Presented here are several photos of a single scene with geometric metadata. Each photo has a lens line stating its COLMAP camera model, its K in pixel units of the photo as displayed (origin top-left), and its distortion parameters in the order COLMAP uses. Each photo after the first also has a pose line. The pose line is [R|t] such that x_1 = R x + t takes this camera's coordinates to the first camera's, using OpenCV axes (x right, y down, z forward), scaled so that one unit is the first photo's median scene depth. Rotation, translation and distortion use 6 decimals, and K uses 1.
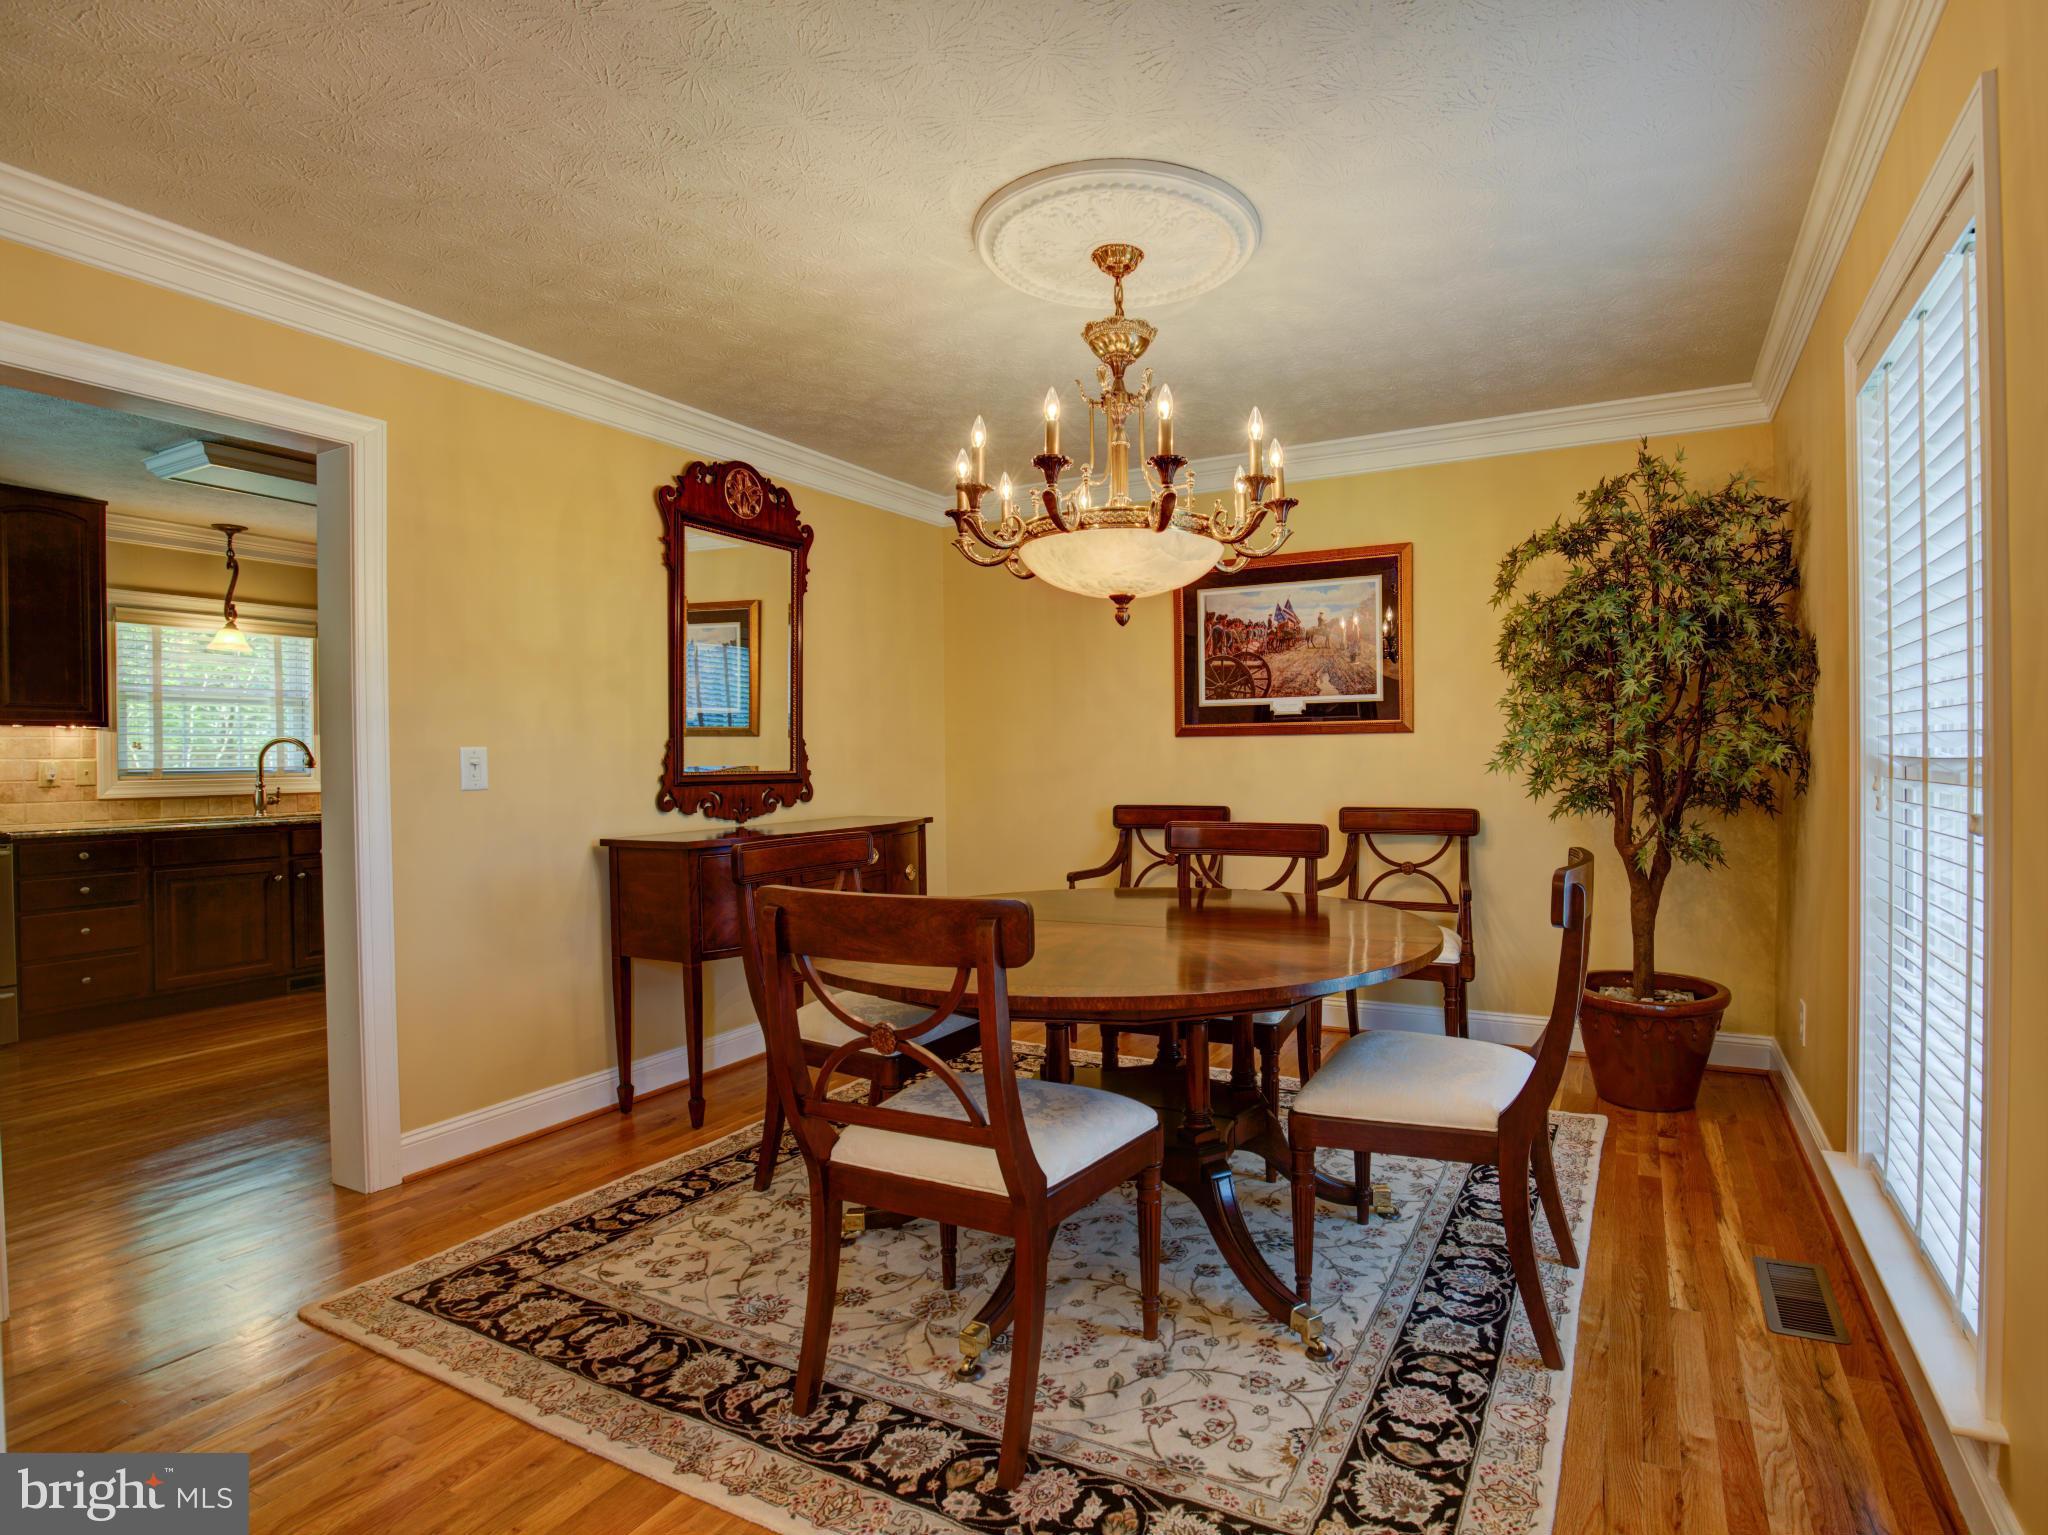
lens RADIAL K [[1056.9, 0, 1135.5], [0, 1056.9, 769.1], [0, 0, 1]] dist [-0.031019, 0.002876]
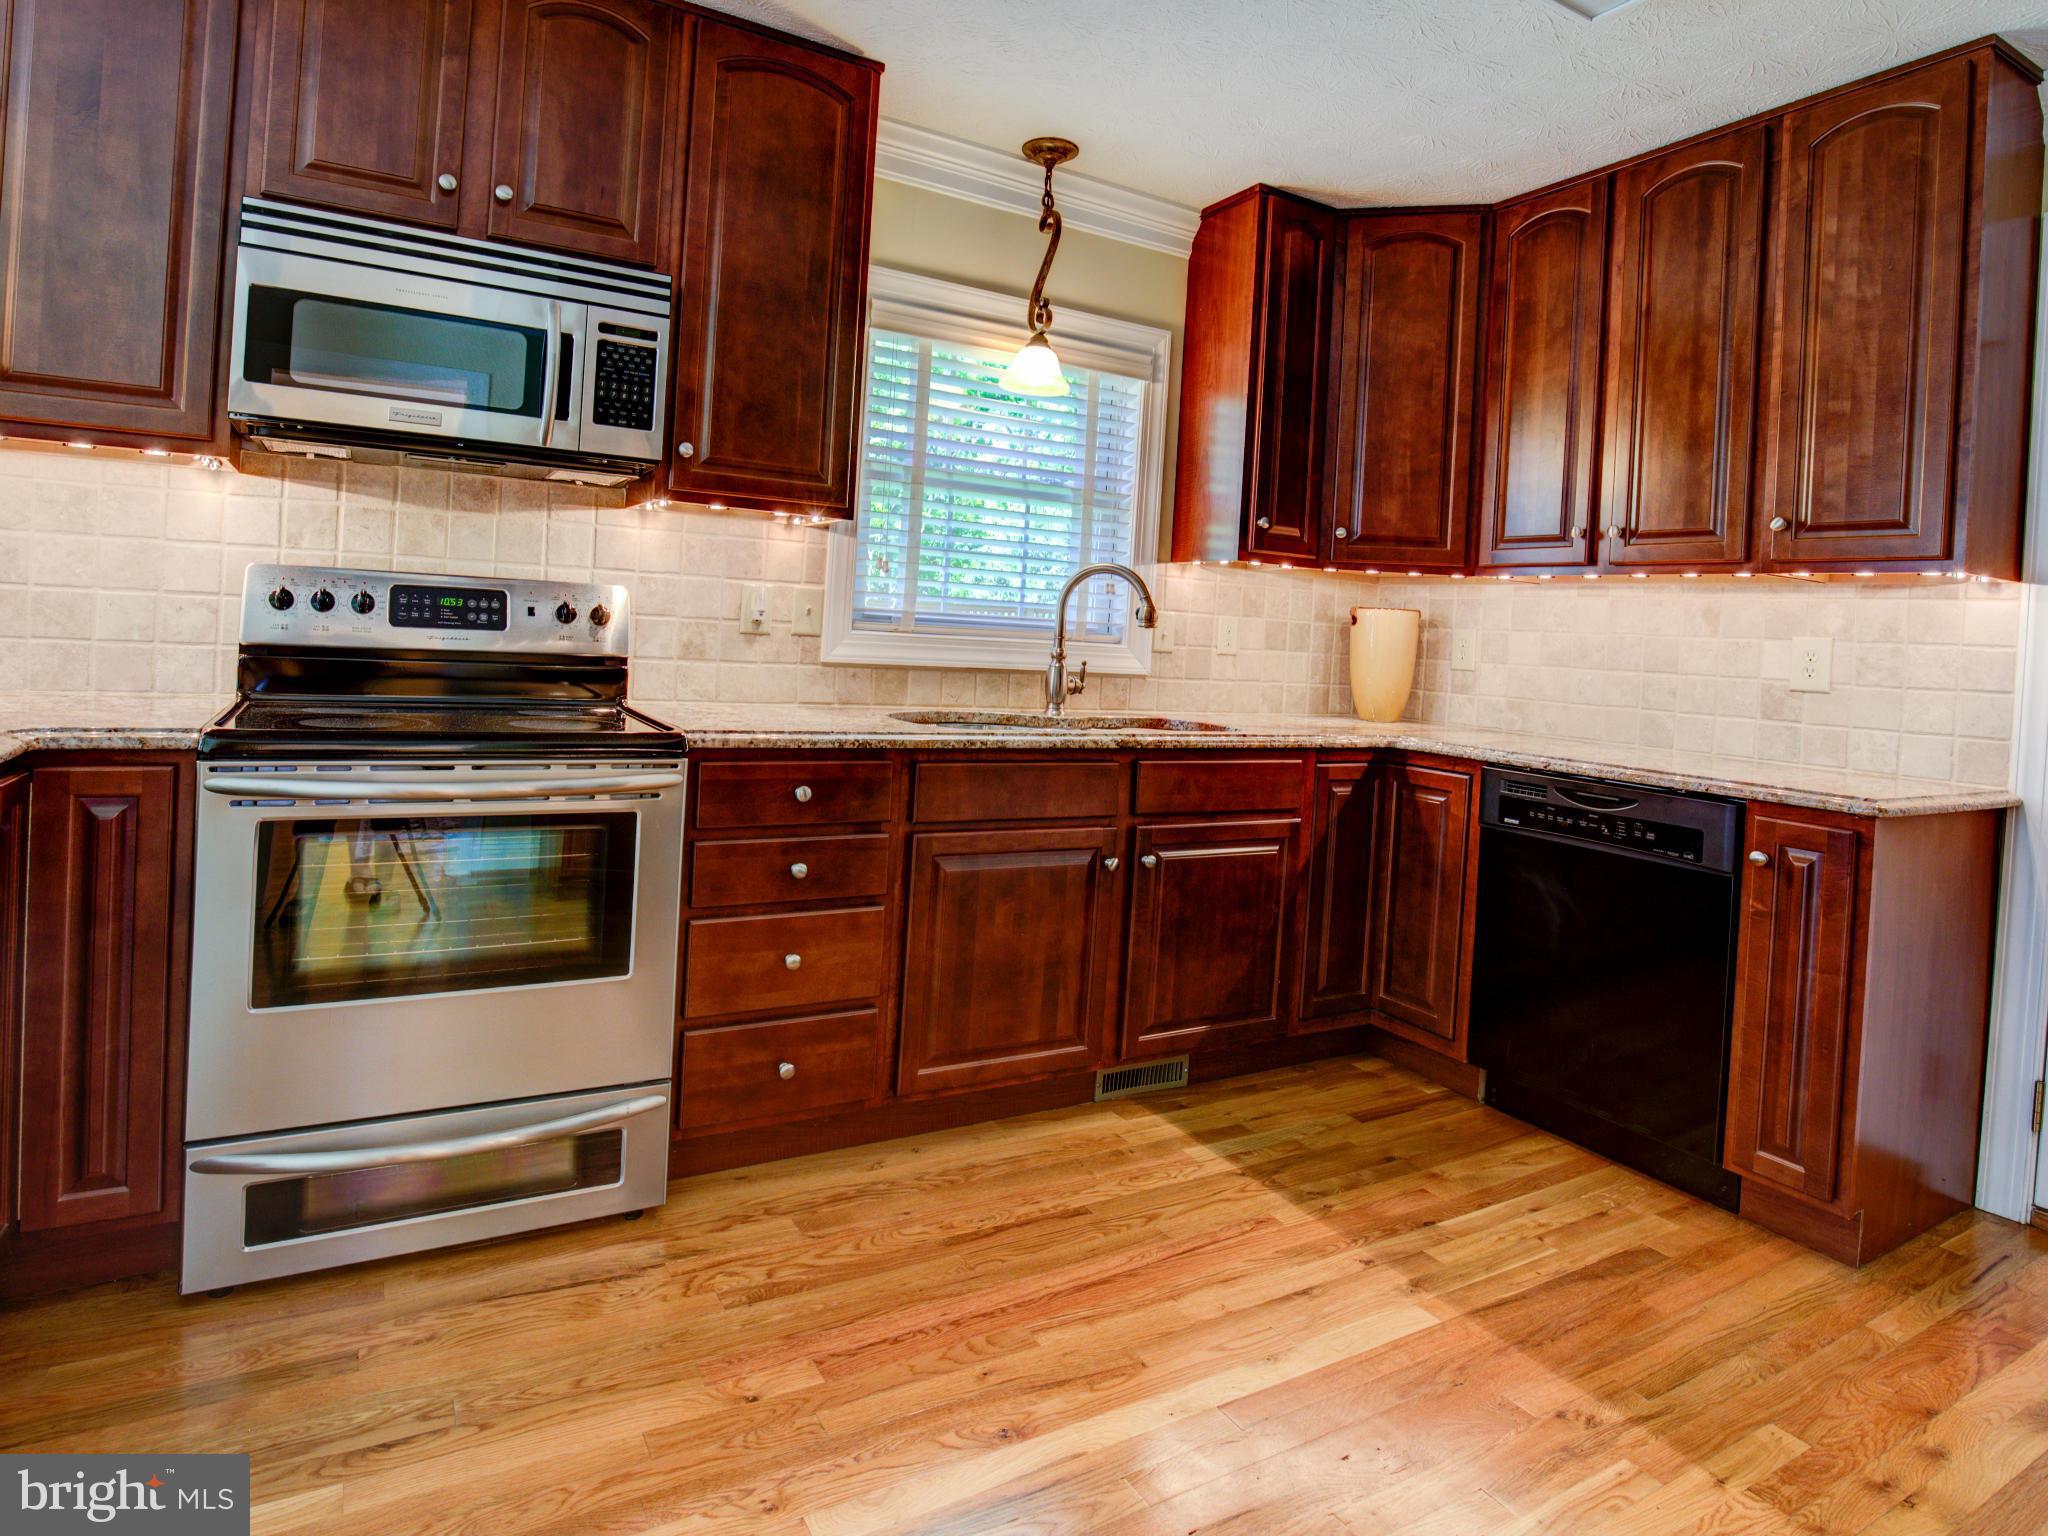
lens RADIAL K [[1074.7, 0, 993.5], [0, 1074.7, 636.6], [0, 0, 1]] dist [-0.039531, 0.008863]
pose [[0.830698, 0.065959, -0.552802, -0.610362], [-0.075391, 0.997138, 0.005686, 0.006415], [0.551595, 0.036952, 0.833293, 0.567764]]
